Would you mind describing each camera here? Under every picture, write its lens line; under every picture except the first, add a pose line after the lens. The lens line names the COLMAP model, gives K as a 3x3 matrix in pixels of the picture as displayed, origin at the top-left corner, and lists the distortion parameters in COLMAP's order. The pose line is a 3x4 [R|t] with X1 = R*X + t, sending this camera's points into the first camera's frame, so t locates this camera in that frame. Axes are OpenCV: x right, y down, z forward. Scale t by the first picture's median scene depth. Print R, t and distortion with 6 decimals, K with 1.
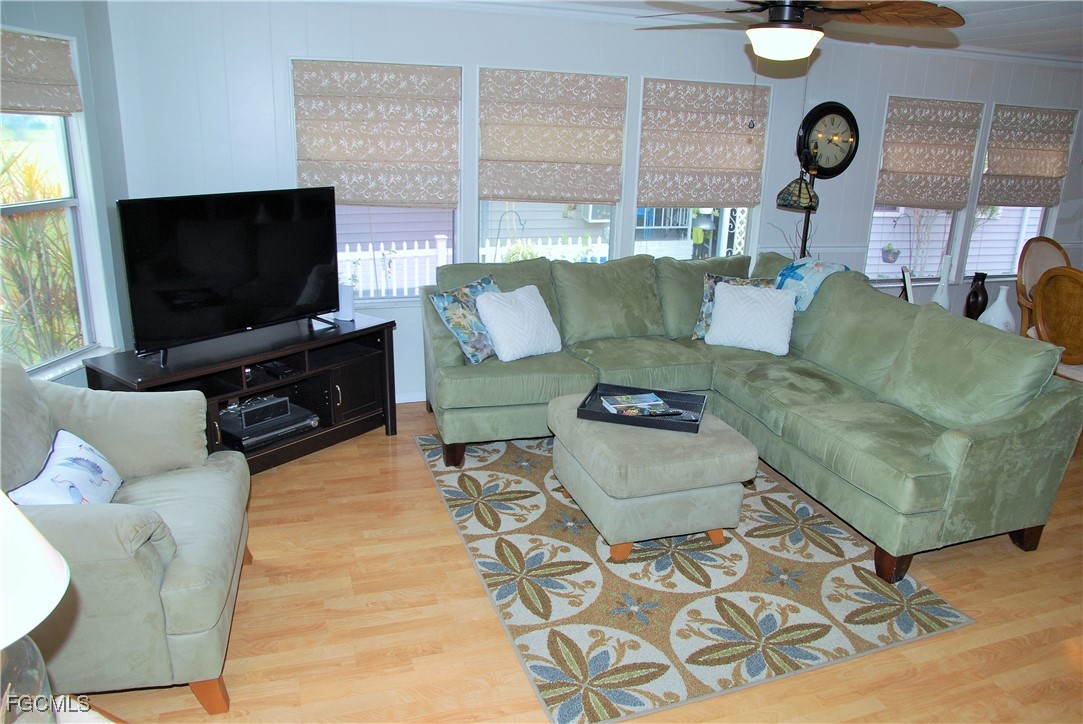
lens RADIAL K [[765.7, 0, 542.8], [0, 765.7, 370.7], [0, 0, 1]] dist [-0.130977, 0.073501]
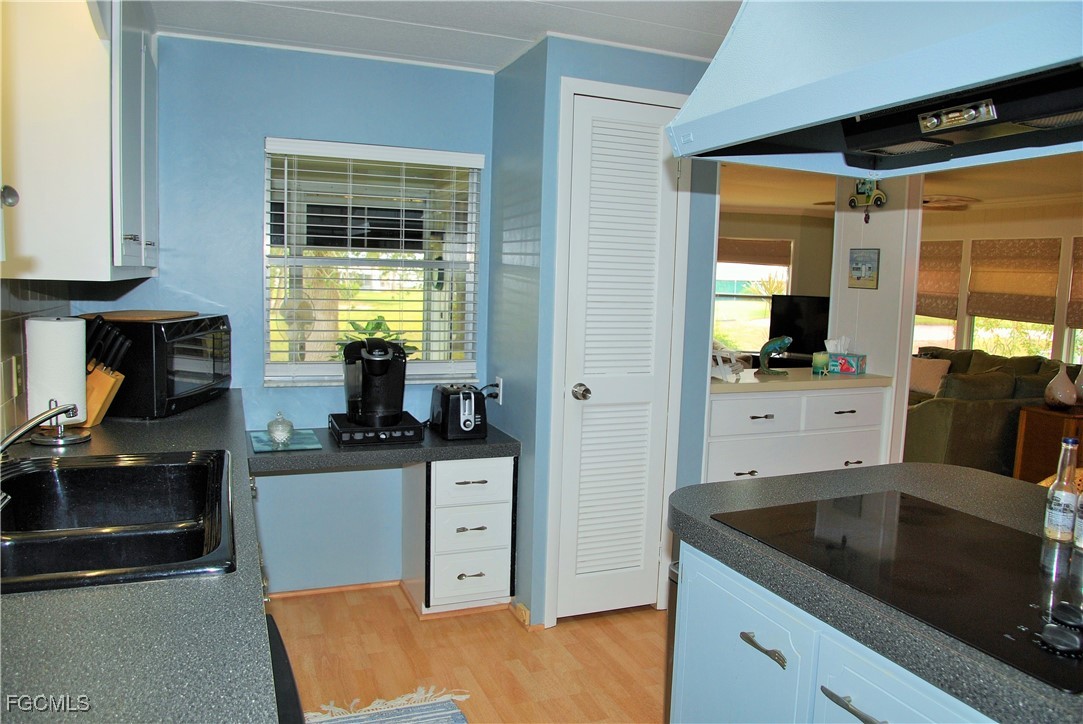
lens RADIAL K [[765.7, 0, 542.7], [0, 765.7, 371.5], [0, 0, 1]] dist [-0.130977, 0.073501]
pose [[0.062214, 0.091120, -0.993895, 2.066293], [-0.330367, 0.941567, 0.065643, 0.135248], [0.941800, 0.324266, 0.088681, 0.003765]]
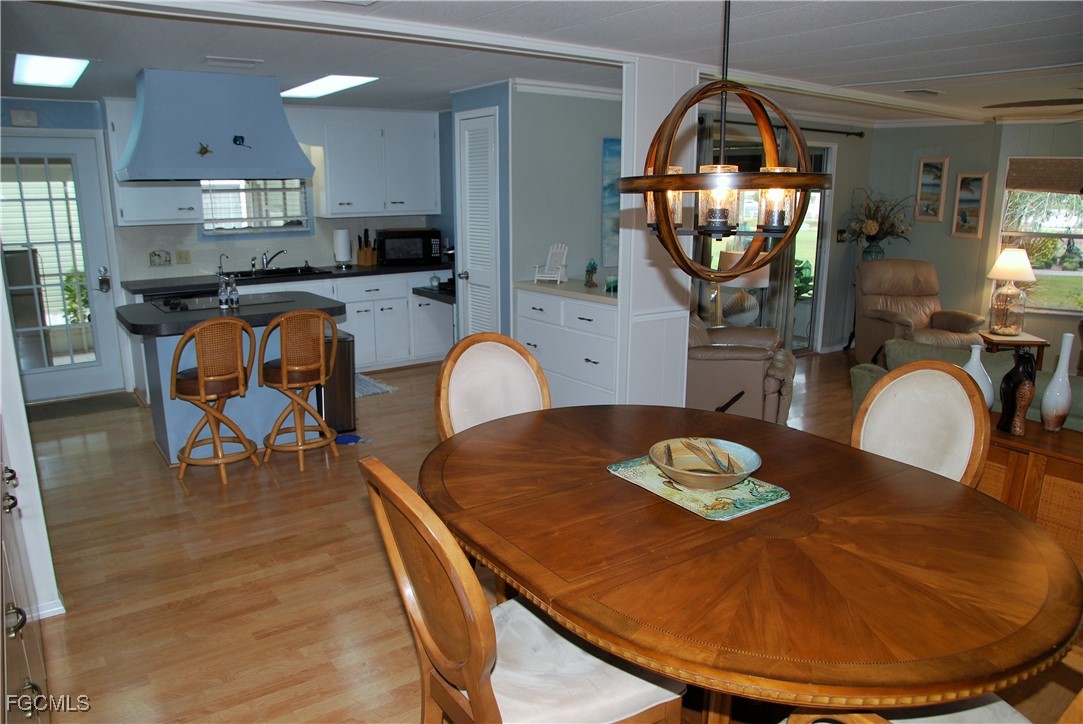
lens RADIAL K [[765.7, 0, 541.9], [0, 765.7, 379.7], [0, 0, 1]] dist [-0.130977, 0.073501]
pose [[-0.955837, 0.037489, -0.291496, 1.507330], [-0.120350, 0.854931, 0.504589, -0.502674], [0.268125, 0.517386, -0.812663, 1.747518]]
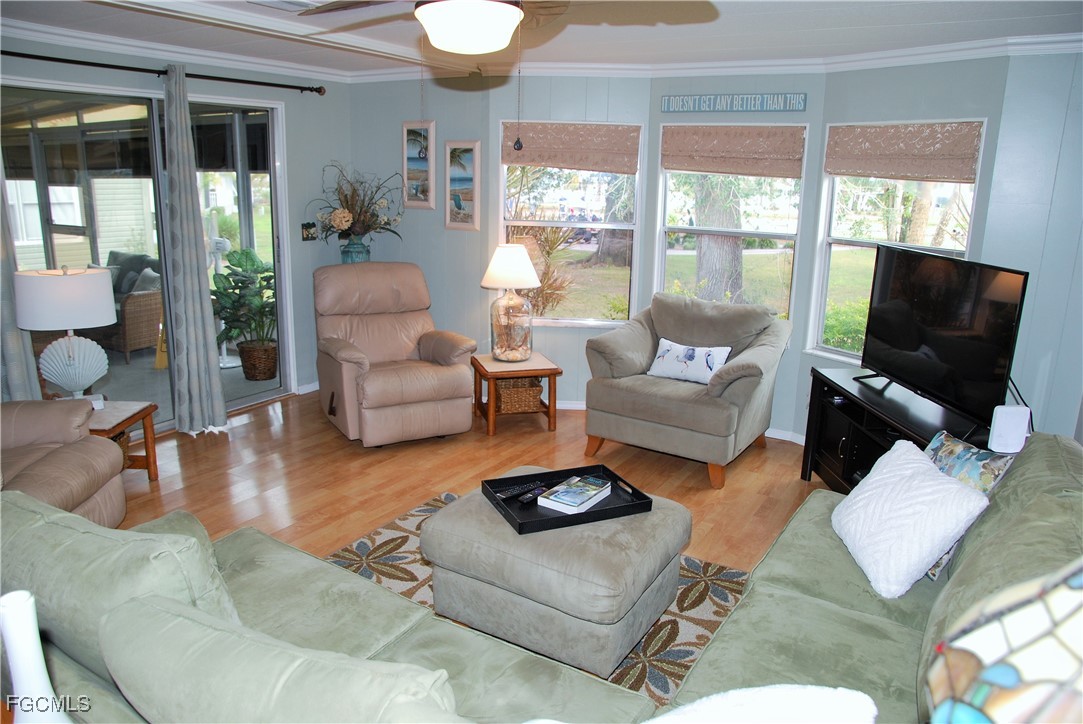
lens RADIAL K [[765.7, 0, 544.8], [0, 765.7, 379.9], [0, 0, 1]] dist [-0.130977, 0.073501]
pose [[-0.758844, 0.118254, -0.640447, 0.654628], [-0.242583, 0.861293, 0.446461, -0.420976], [0.604408, 0.494156, -0.624900, 1.421387]]
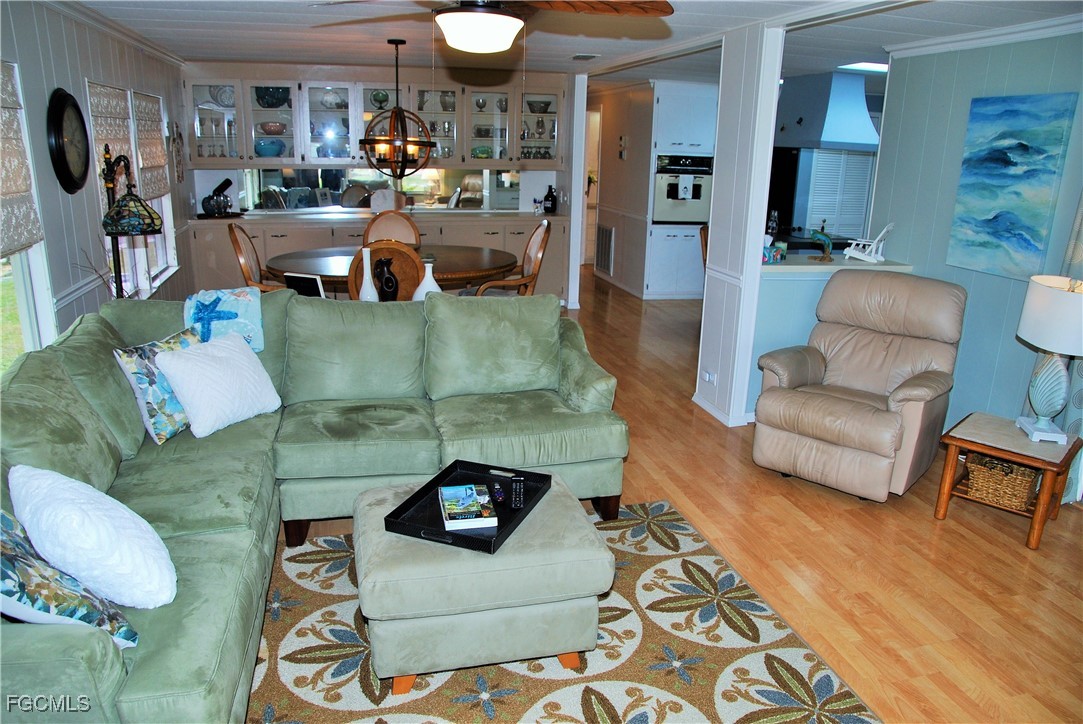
lens RADIAL K [[765.7, 0, 538.1], [0, 765.7, 369.7], [0, 0, 1]] dist [-0.130977, 0.073501]
pose [[0.077365, -0.312370, 0.946805, -0.539609], [0.284855, 0.916991, 0.279258, -0.267050], [-0.955443, 0.248098, 0.159923, 0.770675]]
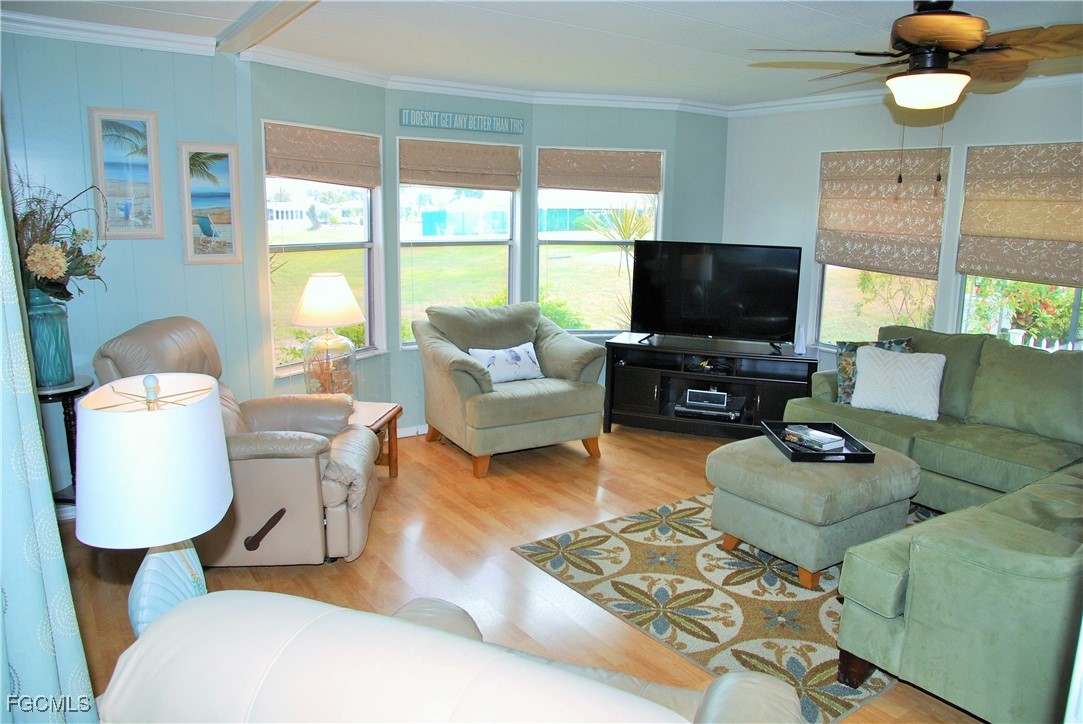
lens RADIAL K [[765.7, 0, 547.7], [0, 765.7, 369.8], [0, 0, 1]] dist [-0.130977, 0.073501]
pose [[0.282700, 0.166715, -0.944609, 0.995195], [-0.298406, 0.951199, 0.078572, -0.019334], [0.911611, 0.259665, 0.318653, 0.290227]]
